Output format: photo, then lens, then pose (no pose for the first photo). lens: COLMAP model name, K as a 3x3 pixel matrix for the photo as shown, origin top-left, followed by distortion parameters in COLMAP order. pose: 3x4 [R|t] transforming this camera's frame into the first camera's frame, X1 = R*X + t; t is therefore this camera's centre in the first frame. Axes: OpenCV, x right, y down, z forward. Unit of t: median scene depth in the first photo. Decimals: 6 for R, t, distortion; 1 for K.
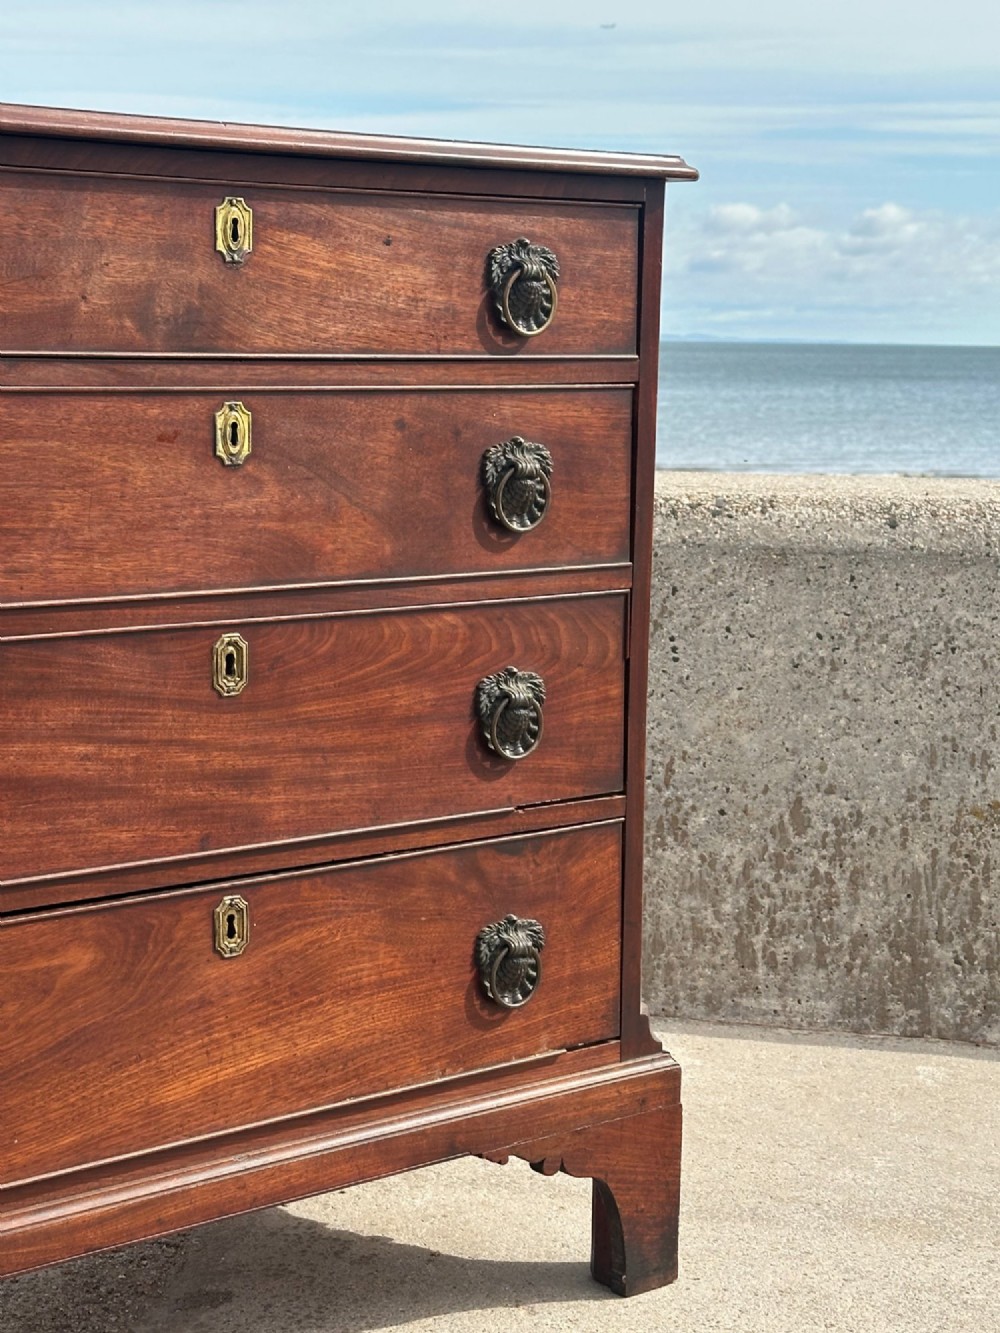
lens RADIAL K [[2502.5, 0, 494.3], [0, 2502.5, 660.0], [0, 0, 1]] dist [0.122242, 0.176298]
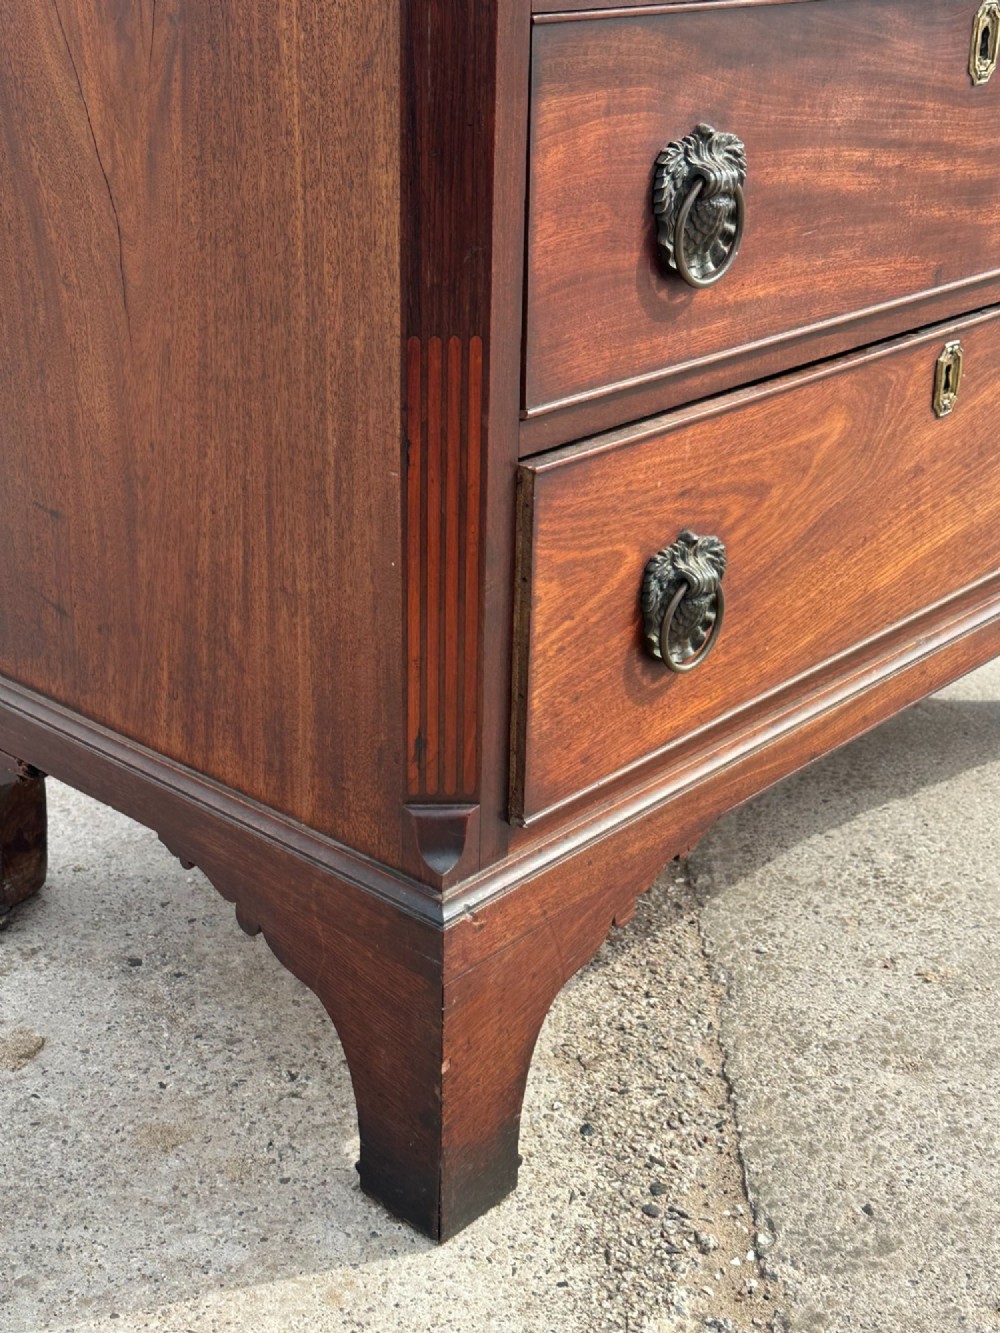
lens RADIAL K [[1818.0, 0, 491.1], [0, 1818.0, 655.0], [0, 0, 1]] dist [0.181110, -0.364304]
pose [[0.990542, -0.053317, 0.126431, -0.291410], [0.017071, 0.962146, 0.272000, 0.022155], [-0.136147, -0.267269, 0.953956, 0.357369]]
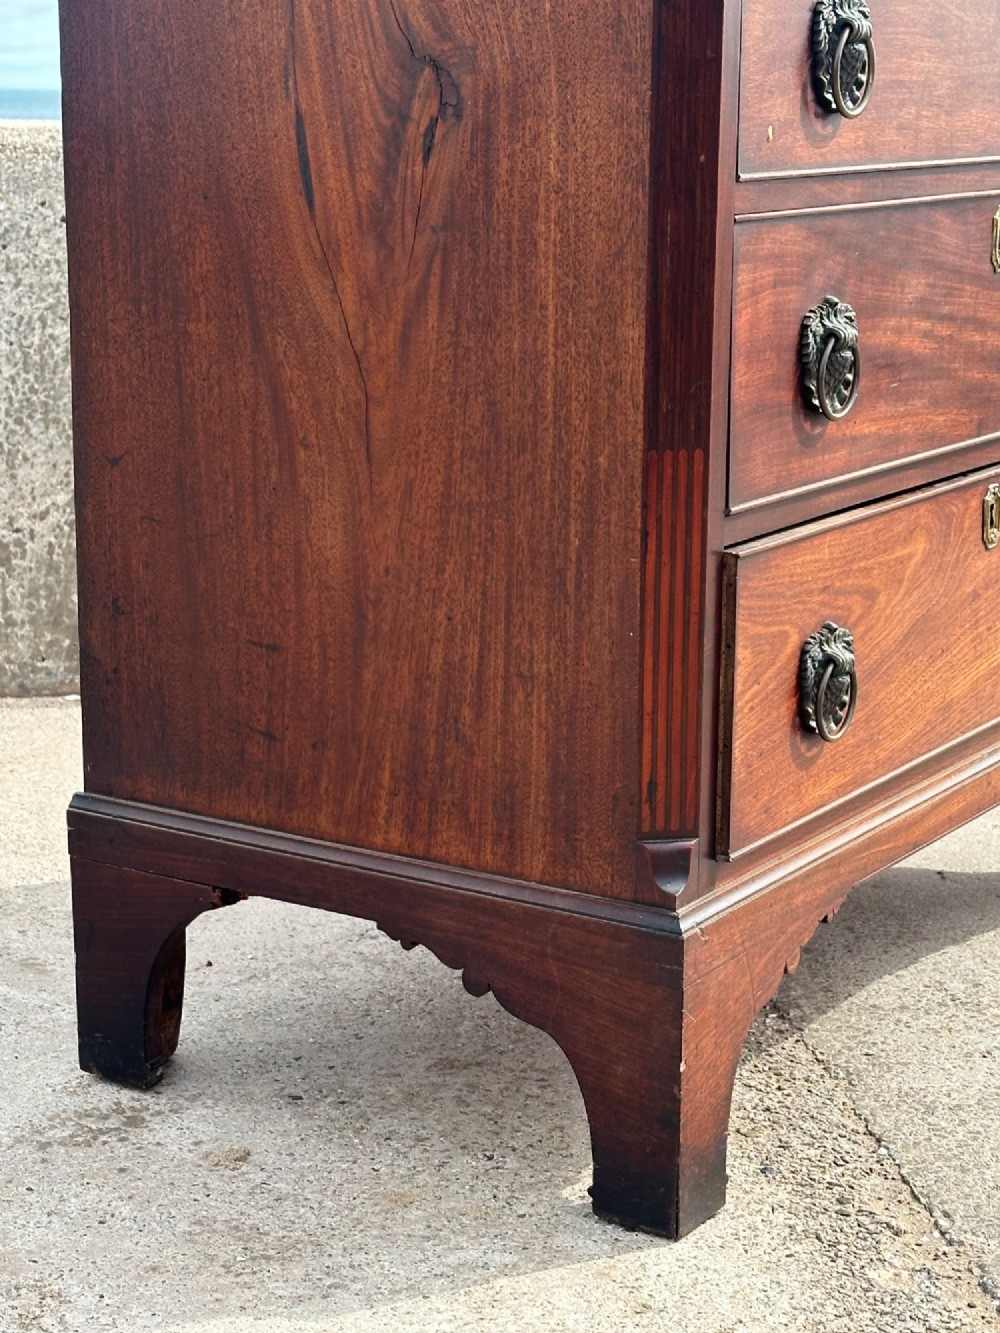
lens RADIAL K [[2632.4, 0, 497.3], [0, 2632.4, 681.9], [0, 0, 1]] dist [0.107489, 0.284726]
pose [[0.956314, -0.077579, 0.281861, -0.500488], [0.050759, 0.993565, 0.101251, 0.049188], [-0.287902, -0.082521, 0.954098, 0.067615]]
